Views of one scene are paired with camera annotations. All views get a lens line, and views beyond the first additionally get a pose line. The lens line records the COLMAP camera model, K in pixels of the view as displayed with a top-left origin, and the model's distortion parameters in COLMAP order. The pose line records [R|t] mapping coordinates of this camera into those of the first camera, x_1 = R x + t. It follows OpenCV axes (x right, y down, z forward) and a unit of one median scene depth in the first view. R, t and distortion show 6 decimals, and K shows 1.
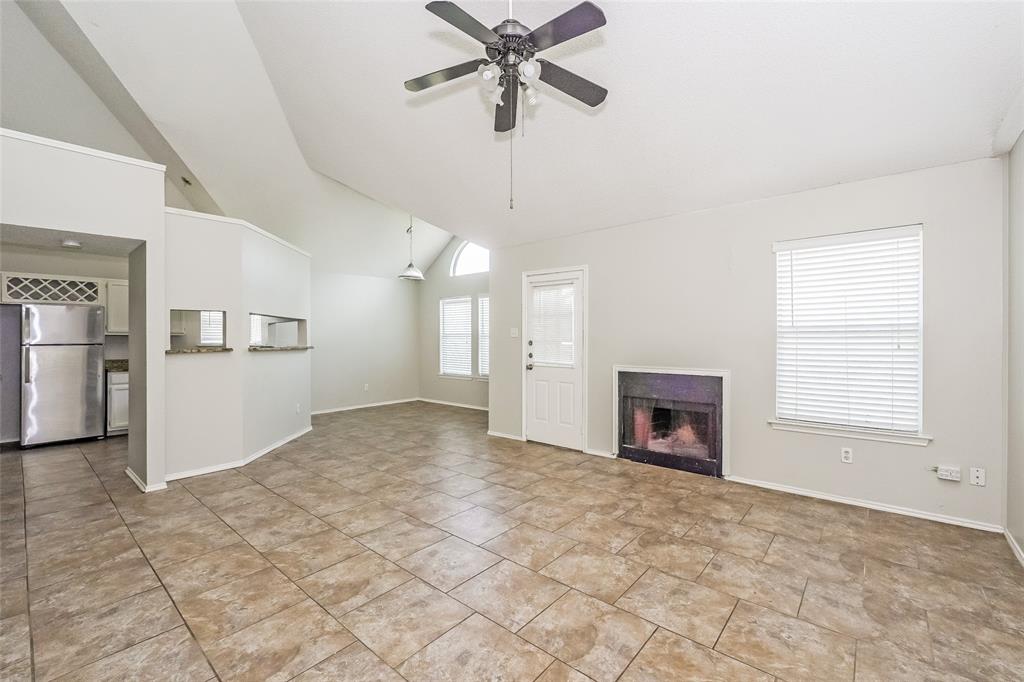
lens RADIAL K [[430.0, 0, 514.9], [0, 430.0, 340.9], [0, 0, 1]] dist [-0.014872, 0.003273]
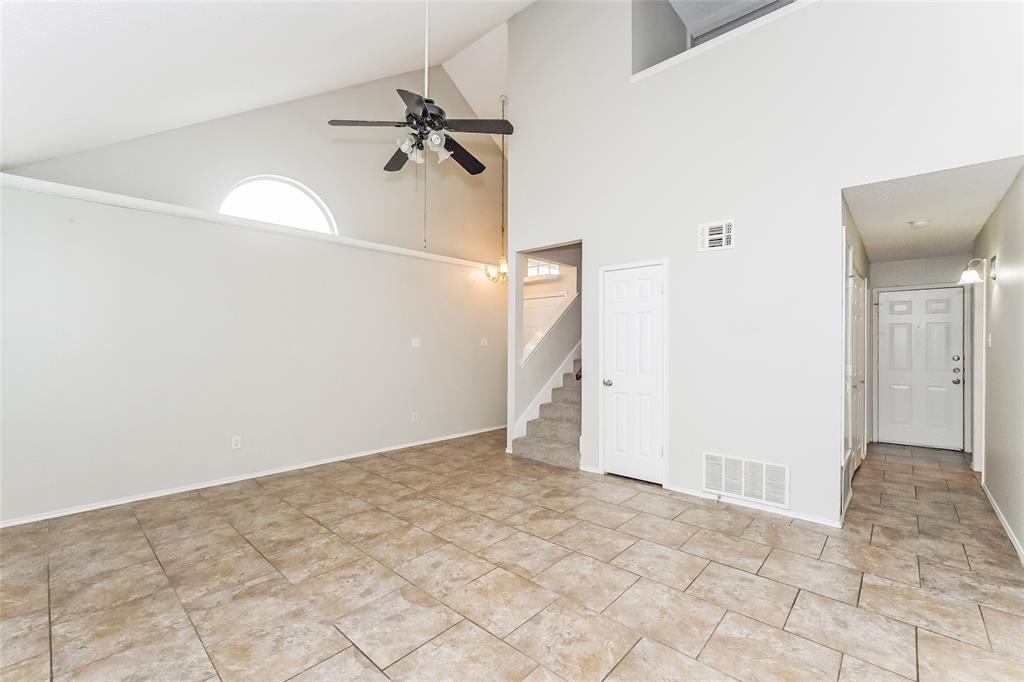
lens RADIAL K [[430.0, 0, 508.2], [0, 430.0, 343.8], [0, 0, 1]] dist [-0.014872, 0.003273]
pose [[-0.999054, 0.002656, 0.043414, -0.251300], [0.002878, 0.999983, 0.005036, -0.023993], [-0.043400, 0.005157, -0.999044, 1.844252]]
